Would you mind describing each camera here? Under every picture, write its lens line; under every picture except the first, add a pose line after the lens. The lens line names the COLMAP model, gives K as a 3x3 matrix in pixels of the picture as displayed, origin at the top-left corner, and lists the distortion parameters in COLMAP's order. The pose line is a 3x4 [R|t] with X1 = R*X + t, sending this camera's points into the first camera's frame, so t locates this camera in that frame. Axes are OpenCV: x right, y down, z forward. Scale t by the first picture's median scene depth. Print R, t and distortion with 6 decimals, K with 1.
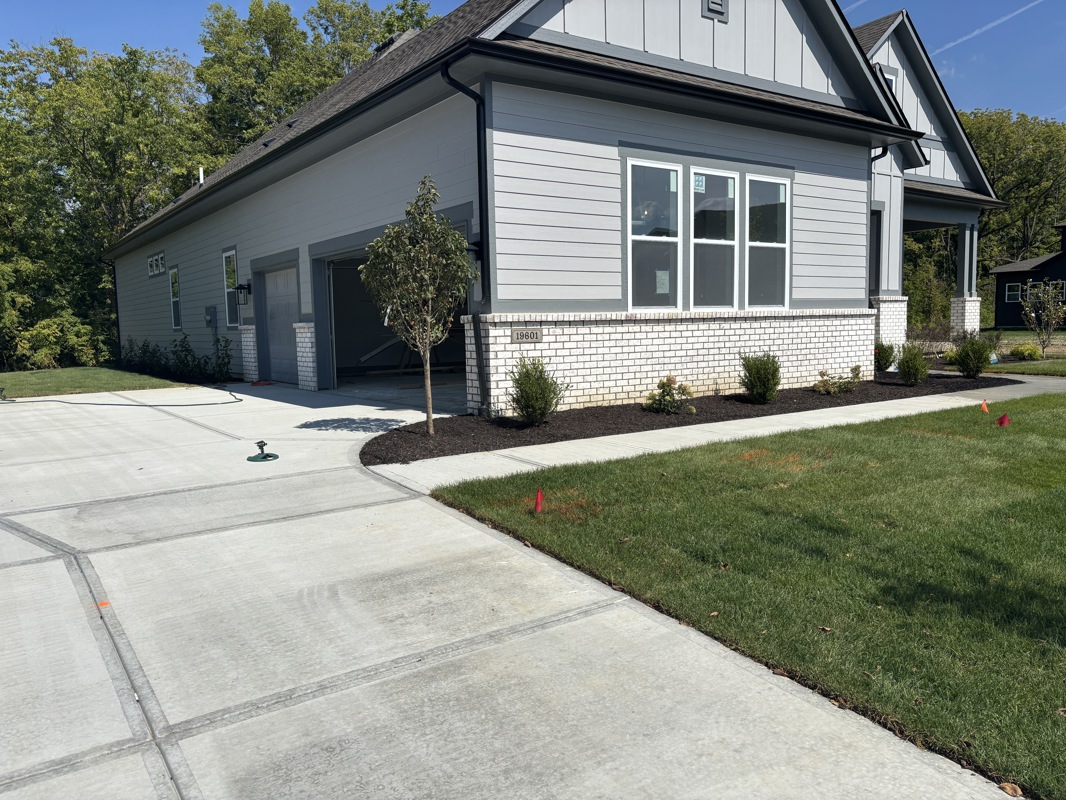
lens RADIAL K [[801.6, 0, 532.9], [0, 801.6, 396.9], [0, 0, 1]] dist [0.038454, -0.048299]
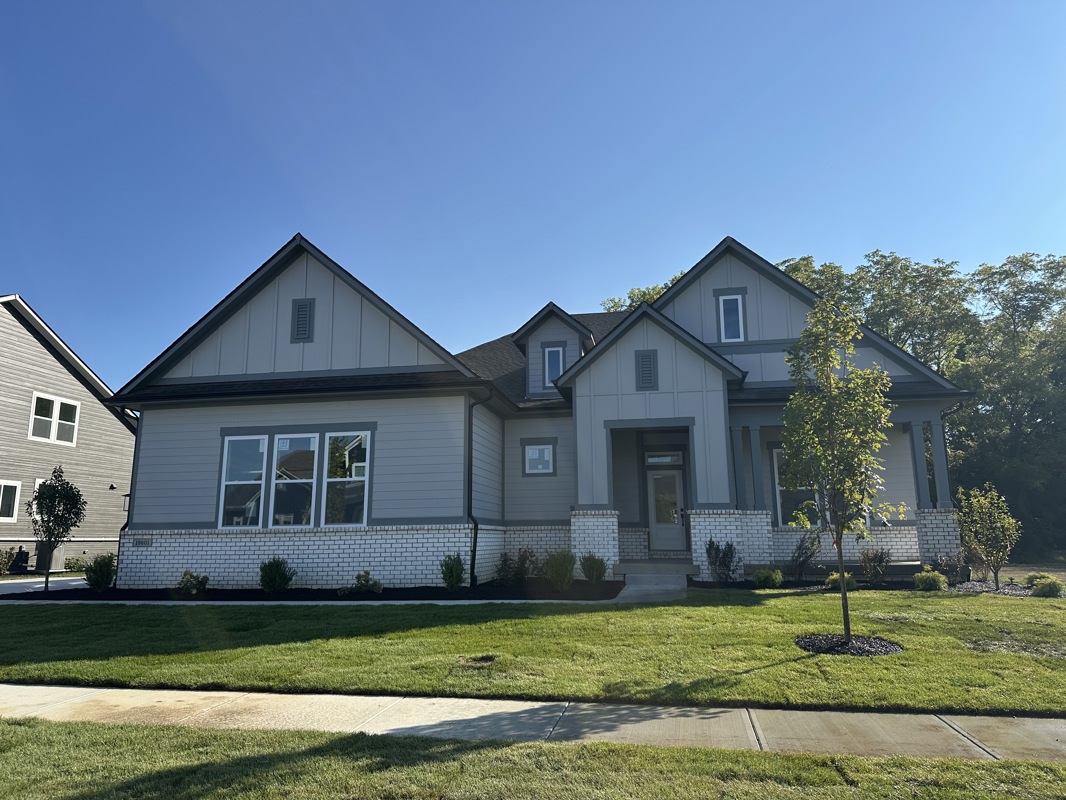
lens RADIAL K [[733.5, 0, 571.4], [0, 733.5, 403.1], [0, 0, 1]] dist [0.059430, -0.073684]
pose [[0.720419, -0.109995, -0.684761, 1.589682], [-0.066859, 0.971730, -0.226432, -0.058495], [0.690309, 0.208908, 0.692699, 0.384928]]
